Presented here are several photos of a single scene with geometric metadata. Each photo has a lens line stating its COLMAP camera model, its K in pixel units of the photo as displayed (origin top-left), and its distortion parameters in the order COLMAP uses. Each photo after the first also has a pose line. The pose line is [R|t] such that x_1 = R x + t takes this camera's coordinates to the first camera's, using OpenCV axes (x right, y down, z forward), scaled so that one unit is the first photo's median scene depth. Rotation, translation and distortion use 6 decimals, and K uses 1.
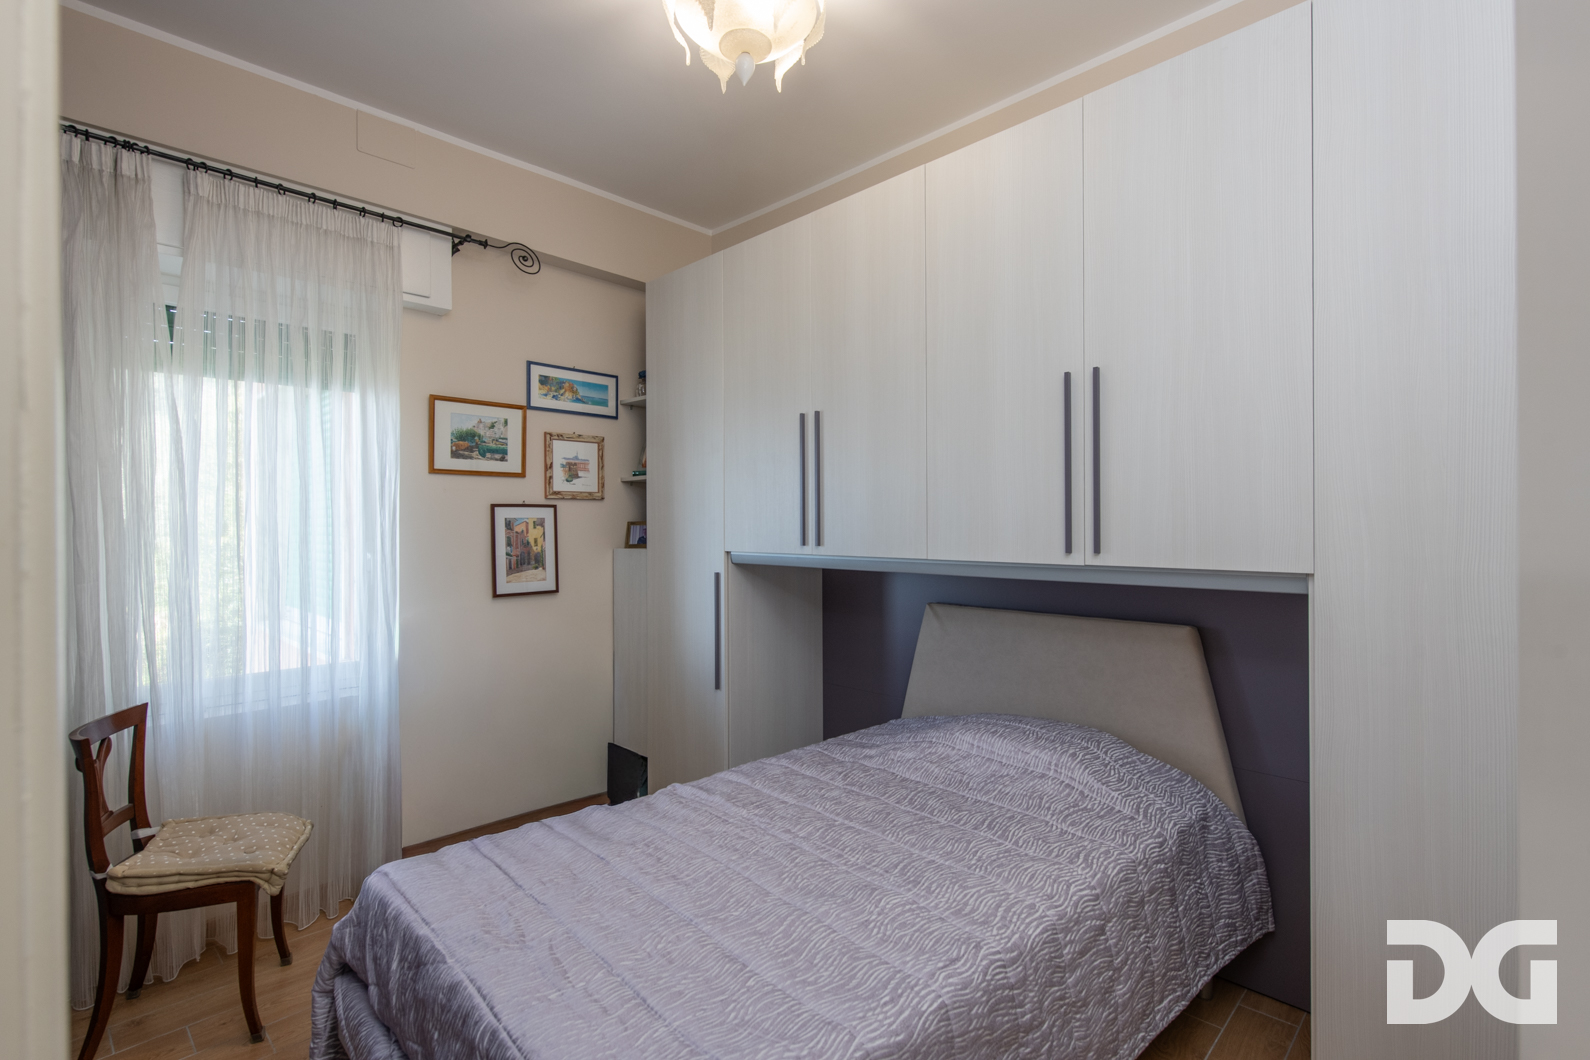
lens RADIAL K [[724.3, 0, 793.8], [0, 724.3, 523.6], [0, 0, 1]] dist [0.000353, -0.000001]
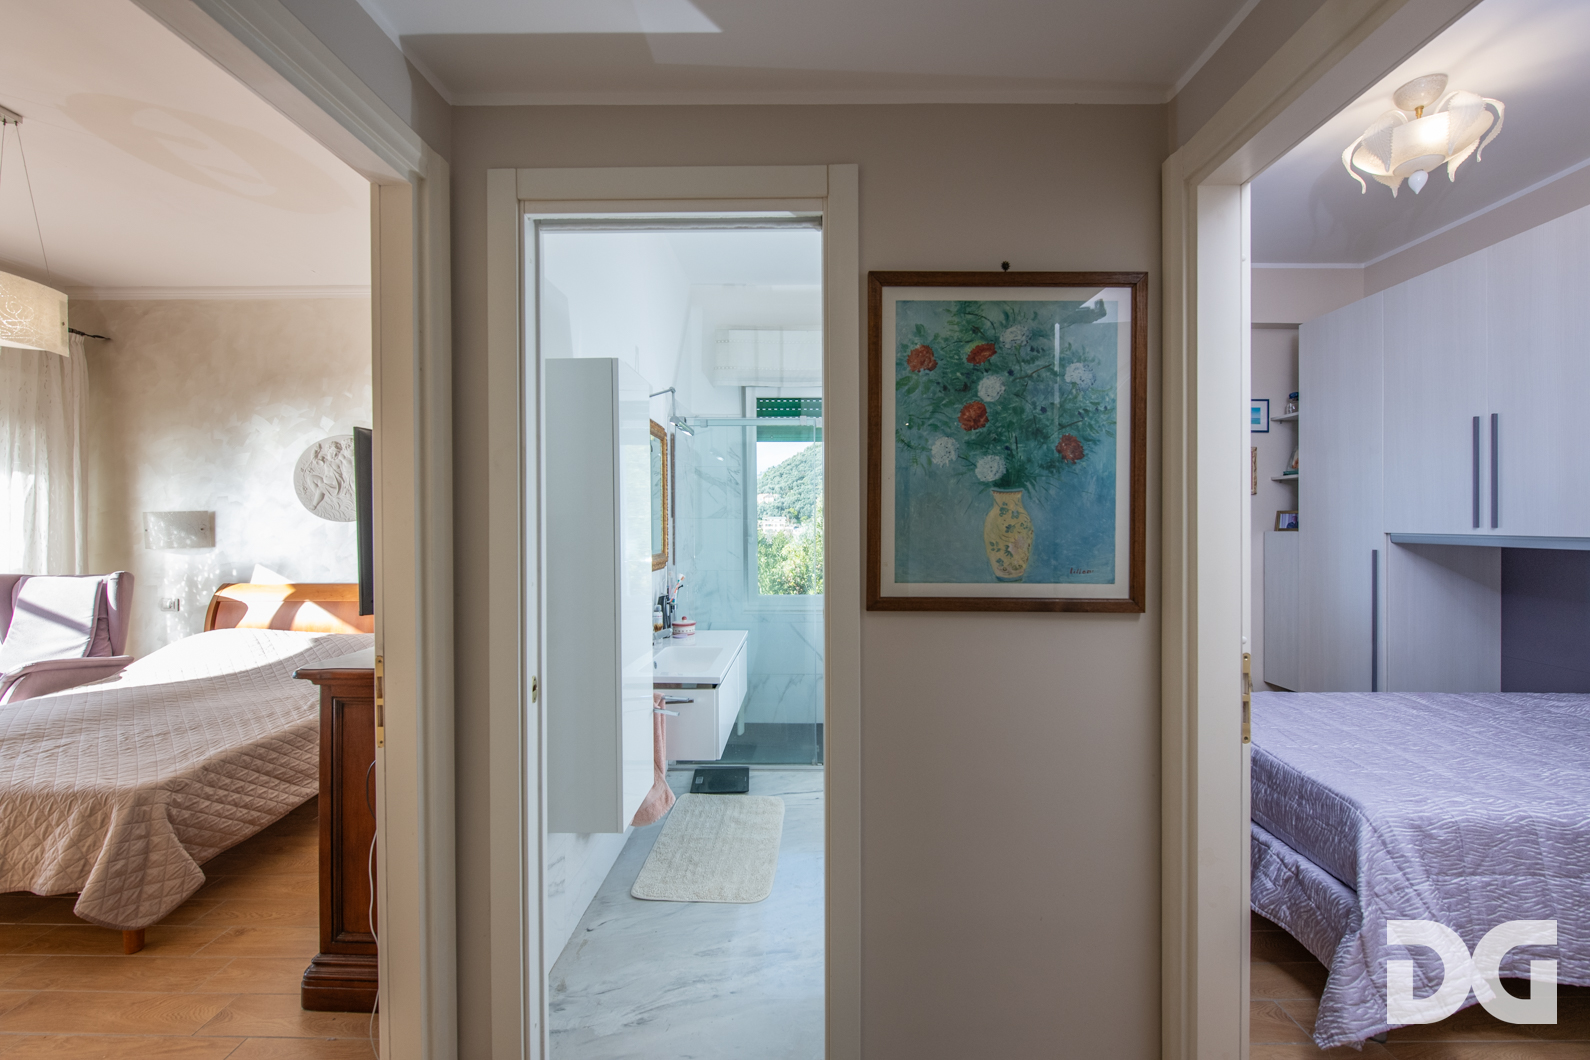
lens RADIAL K [[635.2, 0, 795.4], [0, 635.2, 522.5], [0, 0, 1]] dist [0.000023, -0.000743]
pose [[0.691925, 0.005141, -0.721951, -0.006705], [-0.004442, 0.999986, 0.002863, 0.020027], [0.721956, 0.001225, 0.691938, -0.431605]]
